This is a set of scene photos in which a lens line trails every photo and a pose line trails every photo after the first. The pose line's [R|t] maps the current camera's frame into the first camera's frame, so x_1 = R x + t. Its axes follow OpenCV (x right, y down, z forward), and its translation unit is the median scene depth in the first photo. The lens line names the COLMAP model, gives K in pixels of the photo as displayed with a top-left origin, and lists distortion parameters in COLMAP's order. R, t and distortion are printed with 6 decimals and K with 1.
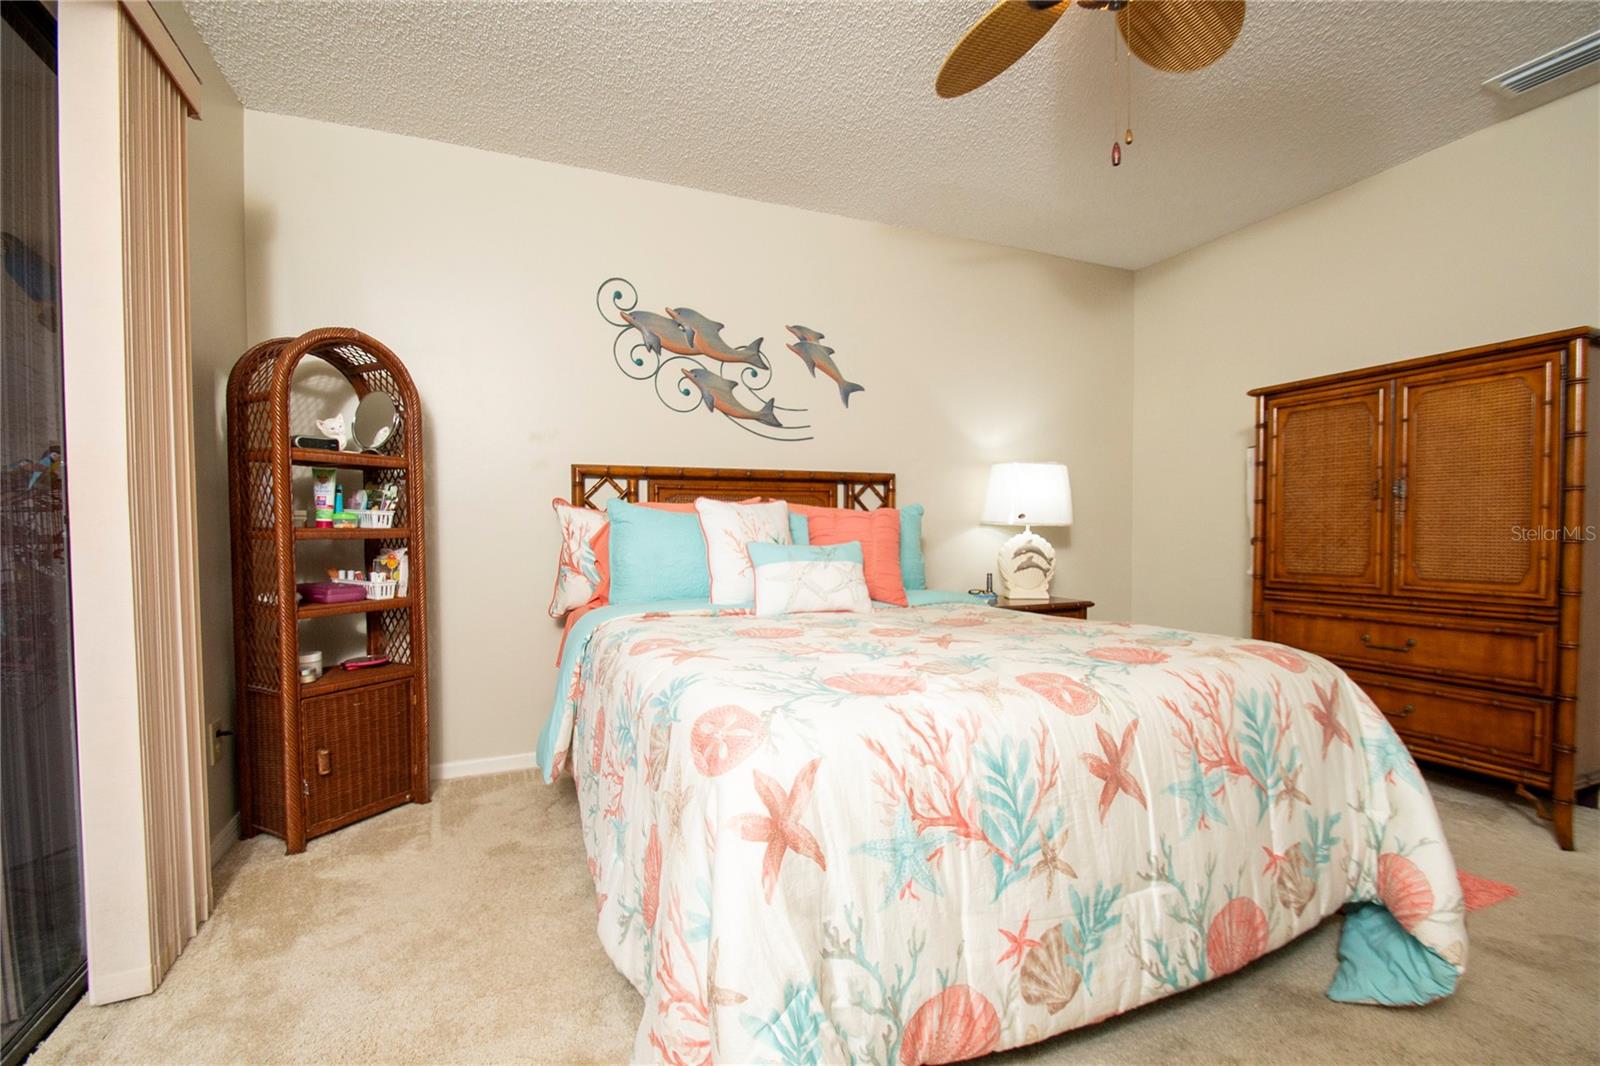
lens RADIAL K [[698.7, 0, 799.9], [0, 698.7, 538.5], [0, 0, 1]] dist [0.006021, -0.012090]
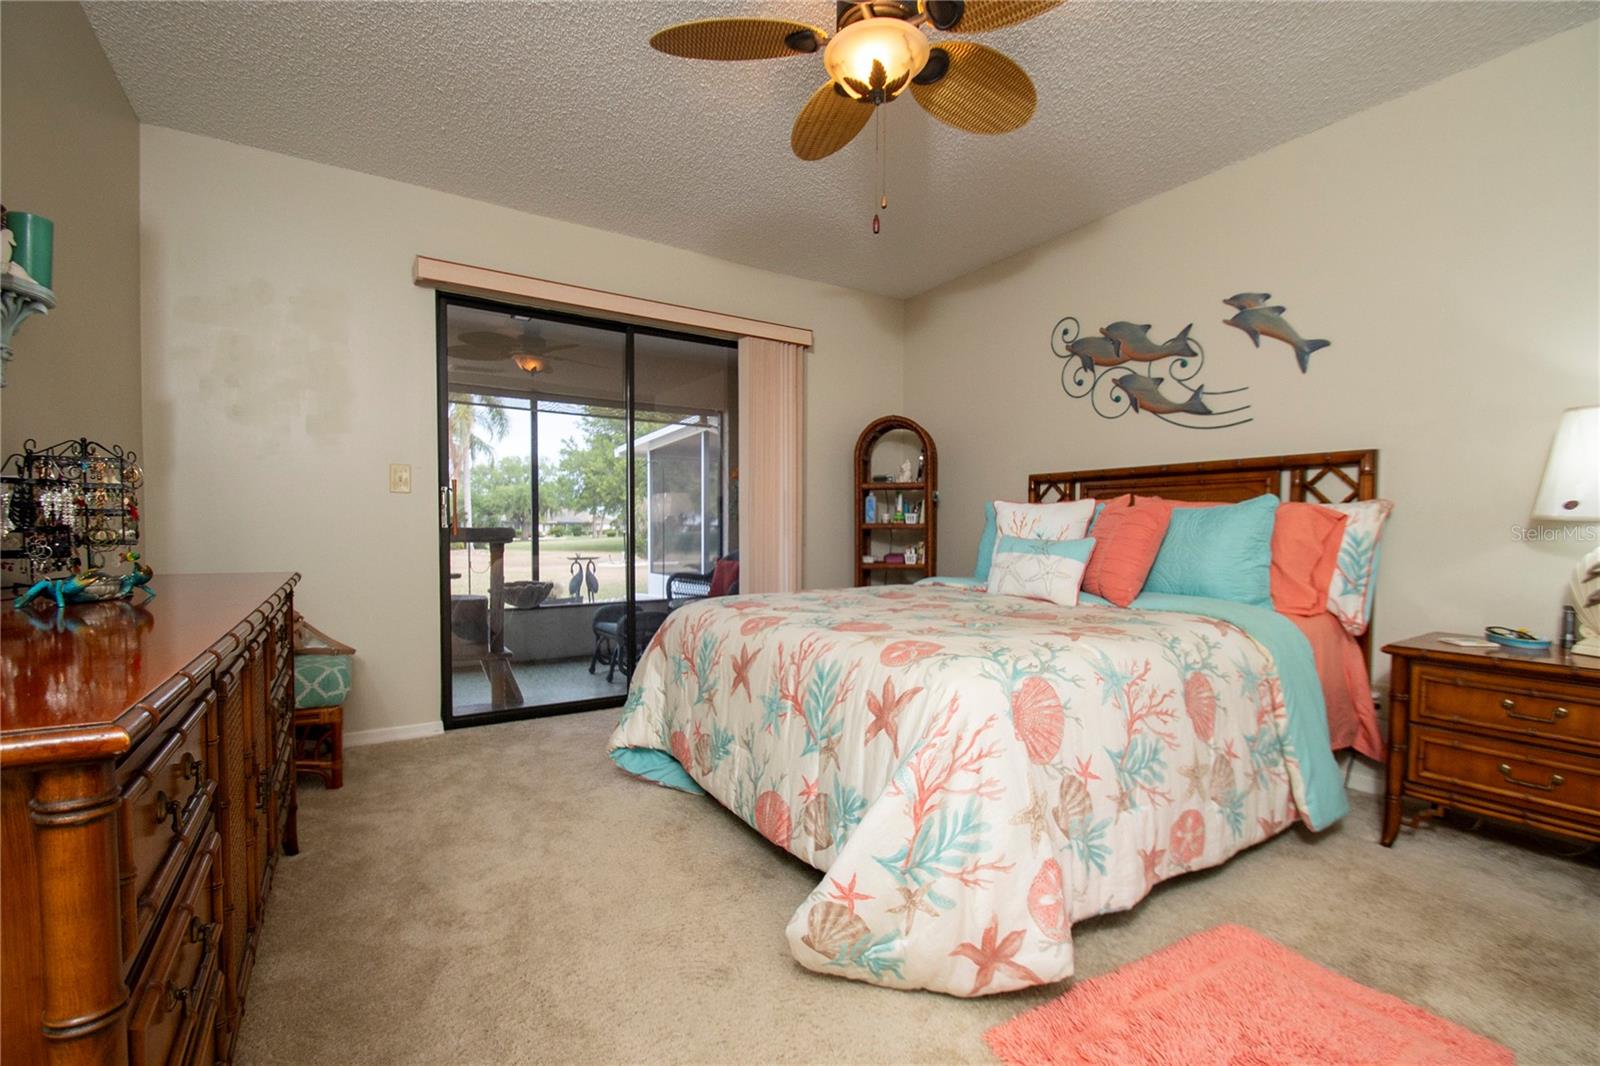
lens RADIAL K [[698.7, 0, 799.7], [0, 698.7, 534.3], [0, 0, 1]] dist [0.006021, -0.012090]
pose [[0.148609, 0.022857, -0.988632, 0.826816], [-0.015903, 0.999659, 0.020721, -0.012735], [0.988768, 0.012643, 0.148922, 0.341319]]
